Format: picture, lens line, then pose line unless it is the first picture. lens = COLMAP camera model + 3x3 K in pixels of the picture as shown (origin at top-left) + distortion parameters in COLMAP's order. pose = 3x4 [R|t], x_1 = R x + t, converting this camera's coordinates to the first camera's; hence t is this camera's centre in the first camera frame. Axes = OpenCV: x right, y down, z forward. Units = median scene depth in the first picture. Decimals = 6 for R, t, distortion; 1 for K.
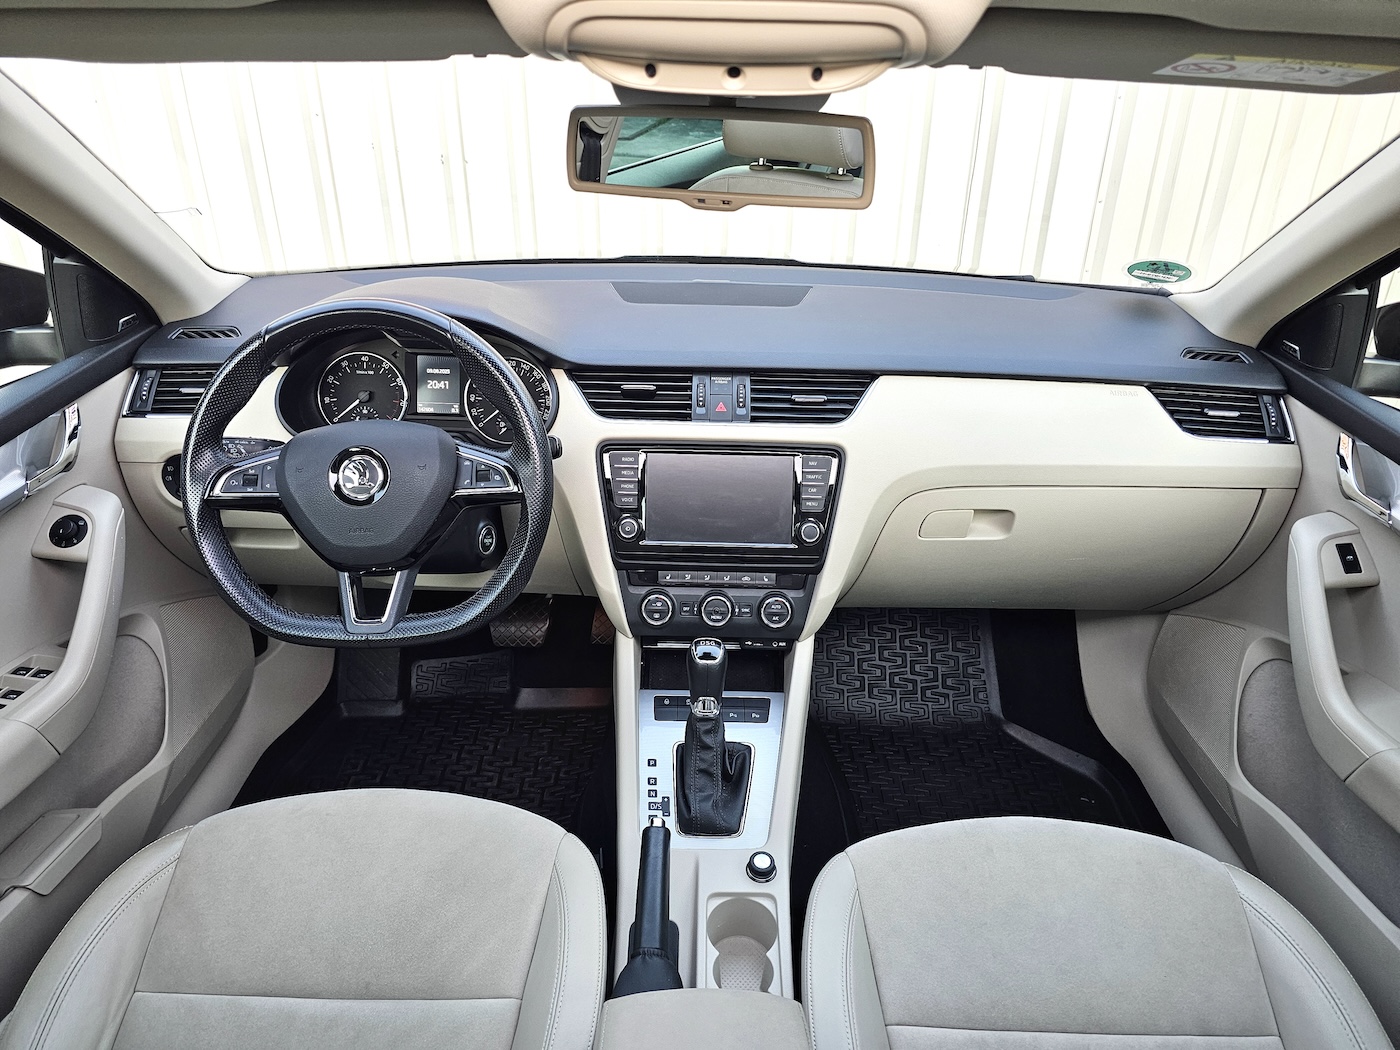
lens RADIAL K [[938.4, 0, 704.3], [0, 938.4, 529.5], [0, 0, 1]] dist [0.044383, -0.041280]
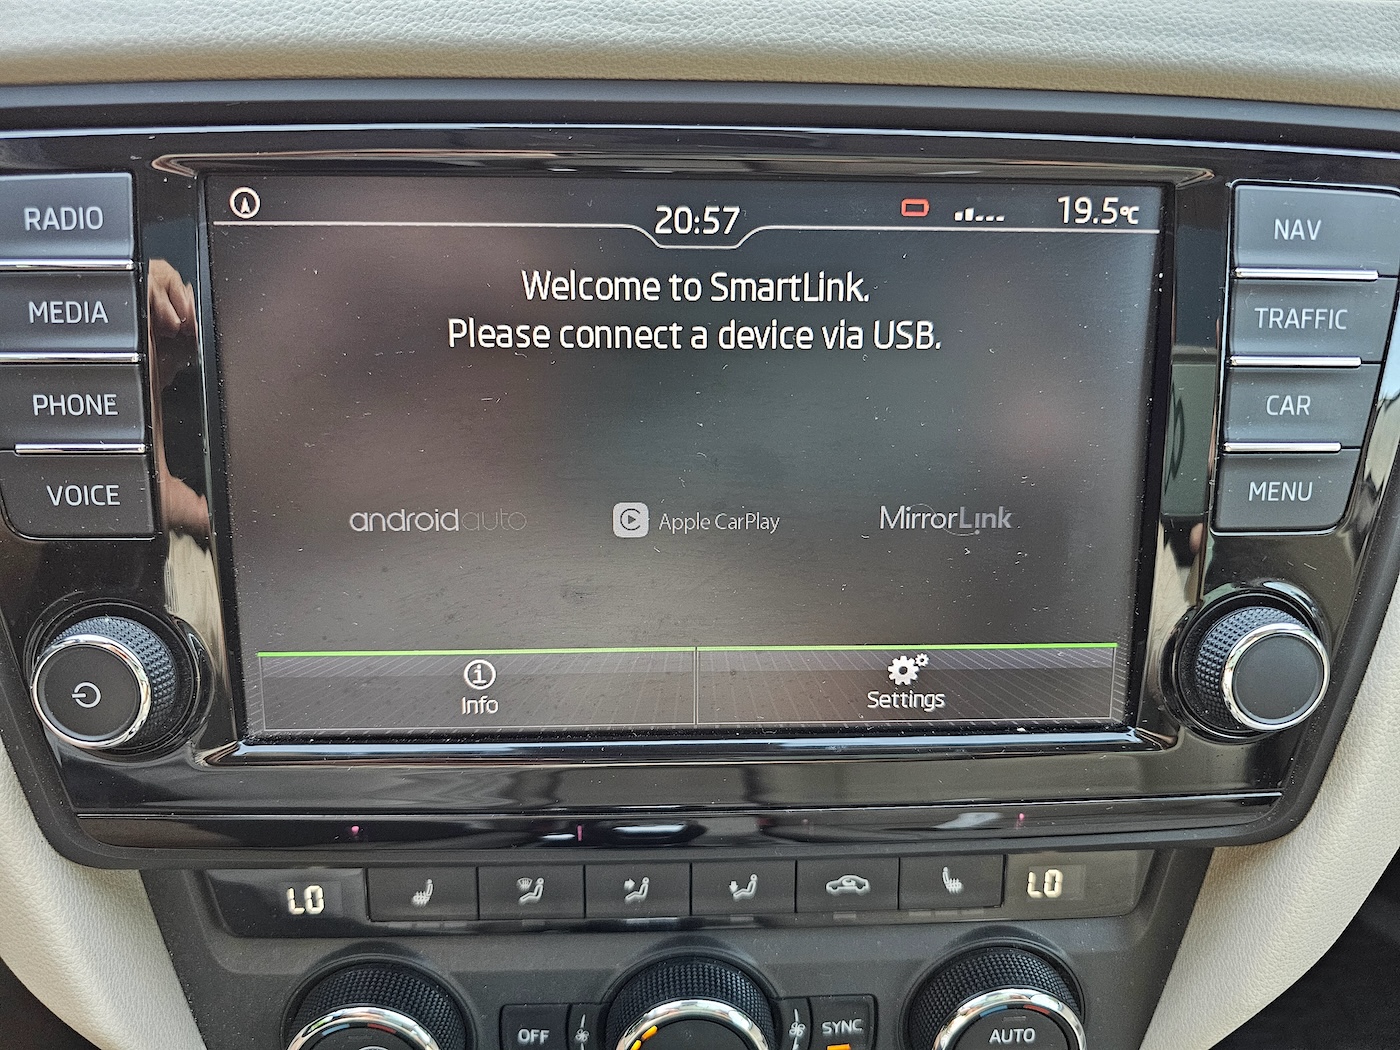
lens RADIAL K [[976.8, 0, 693.9], [0, 976.8, 523.6], [0, 0, 1]] dist [-0.020614, -0.005753]
pose [[0.999268, -0.026203, 0.027889, 0.010673], [0.021976, 0.989569, 0.142372, -0.046321], [-0.031329, -0.141655, 0.989420, 0.819788]]
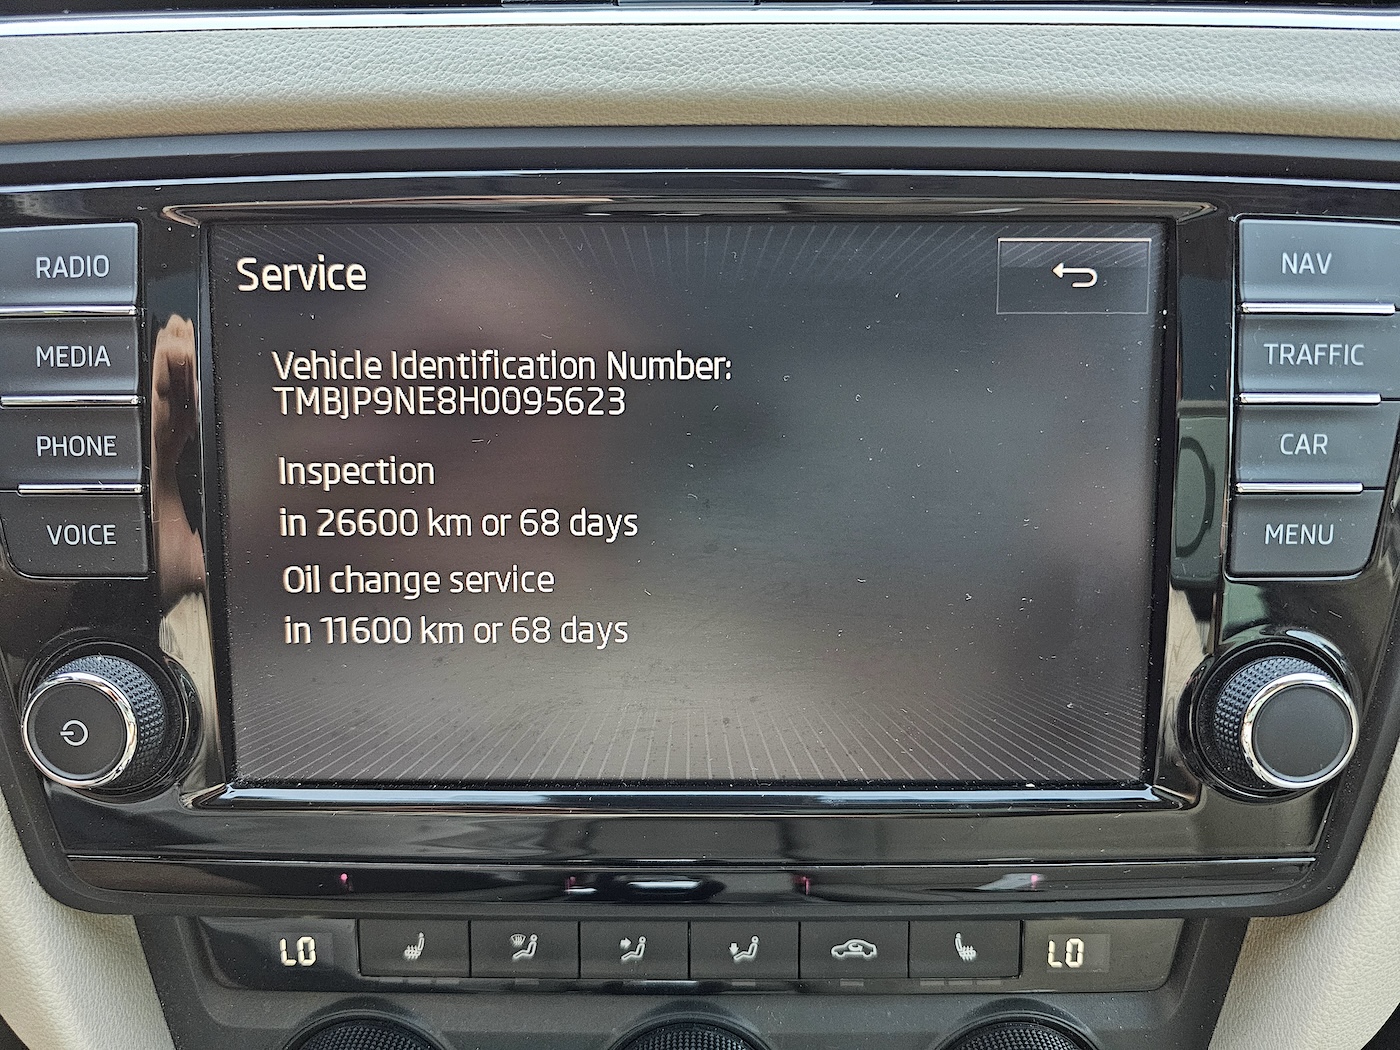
lens RADIAL K [[976.8, 0, 693.9], [0, 976.8, 523.6], [0, 0, 1]] dist [-0.020614, -0.005753]
pose [[0.999437, -0.023022, -0.024413, 0.020697], [0.024843, 0.996715, 0.077088, -0.042482], [0.022558, -0.077651, 0.996725, 0.822078]]
